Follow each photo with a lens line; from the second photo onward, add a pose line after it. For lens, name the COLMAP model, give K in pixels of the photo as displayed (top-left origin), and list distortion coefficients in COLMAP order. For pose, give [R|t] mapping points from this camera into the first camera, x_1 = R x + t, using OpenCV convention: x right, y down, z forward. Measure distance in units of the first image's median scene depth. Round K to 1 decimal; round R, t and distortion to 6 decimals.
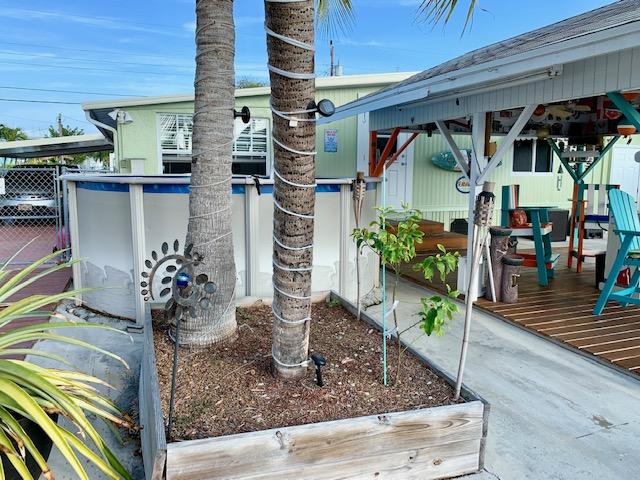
lens RADIAL K [[480.7, 0, 320.0], [0, 480.7, 240.0], [0, 0, 1]] dist [0.084334, -0.219482]
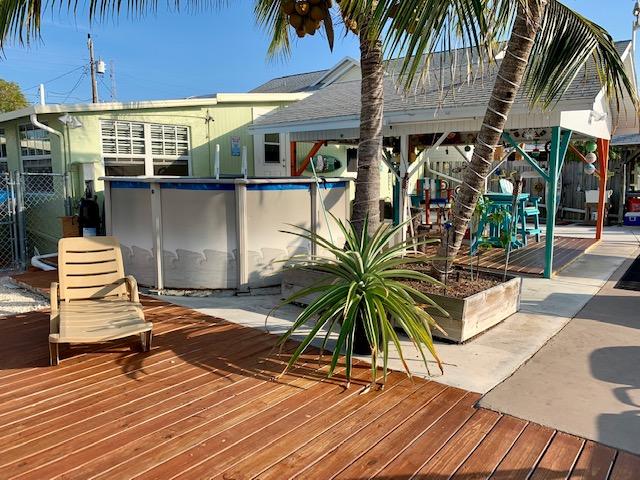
lens RADIAL K [[485.9, 0, 325.5], [0, 485.9, 236.3], [0, 0, 1]] dist [0.051629, -0.070914]
pose [[0.853726, -0.075257, 0.515256, -0.380016], [0.079771, 0.996723, 0.013407, 0.012344], [-0.514577, 0.029657, 0.856931, -0.112565]]
